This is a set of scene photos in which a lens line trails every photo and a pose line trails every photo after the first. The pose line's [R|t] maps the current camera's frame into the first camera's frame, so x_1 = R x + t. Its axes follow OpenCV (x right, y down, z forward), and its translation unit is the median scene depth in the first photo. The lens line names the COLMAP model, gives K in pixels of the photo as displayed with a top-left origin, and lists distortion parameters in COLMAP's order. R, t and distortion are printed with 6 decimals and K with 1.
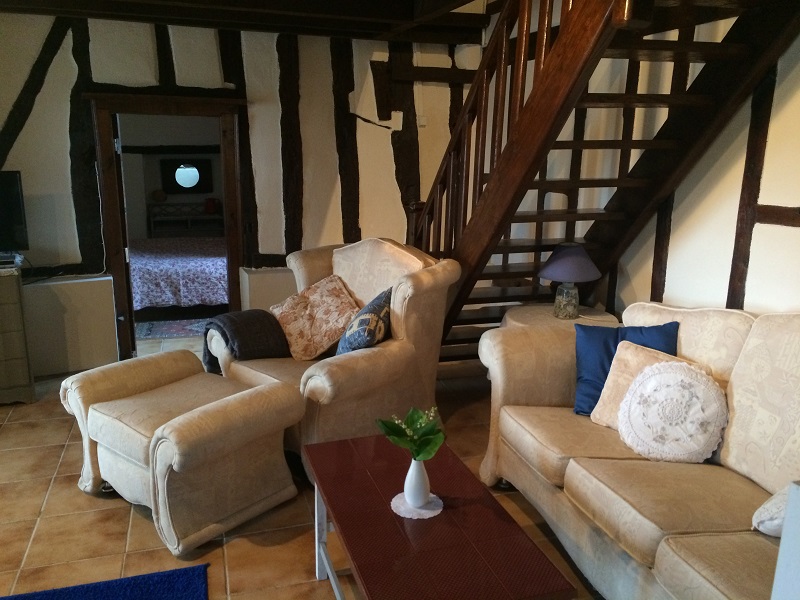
lens RADIAL K [[665.1, 0, 400.0], [0, 665.1, 301.4], [0, 0, 1]] dist [0.066612, -0.053182]
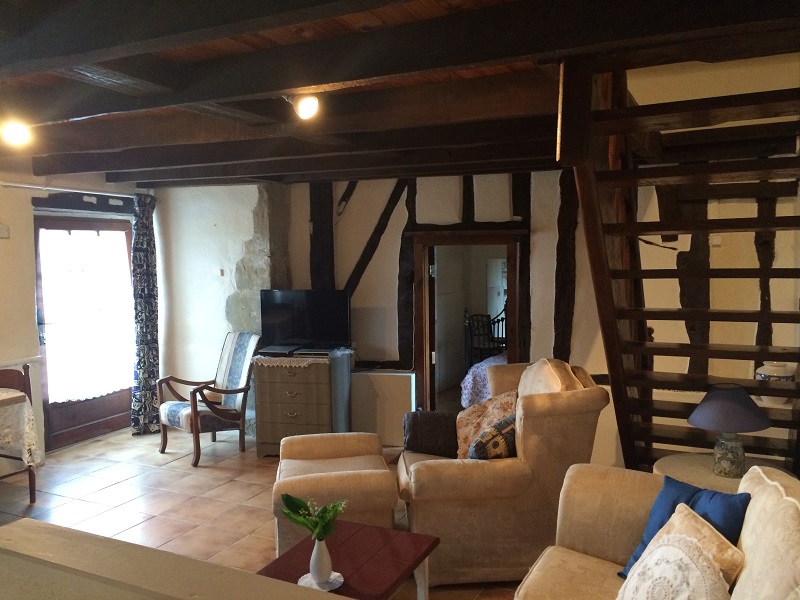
lens RADIAL K [[665.1, 0, 395.9], [0, 665.1, 298.6], [0, 0, 1]] dist [0.066612, -0.053182]
pose [[0.738457, 0.026323, -0.673787, 0.386667], [-0.140725, 0.983251, -0.115819, -0.027338], [0.659453, 0.180346, 0.729793, 0.060852]]
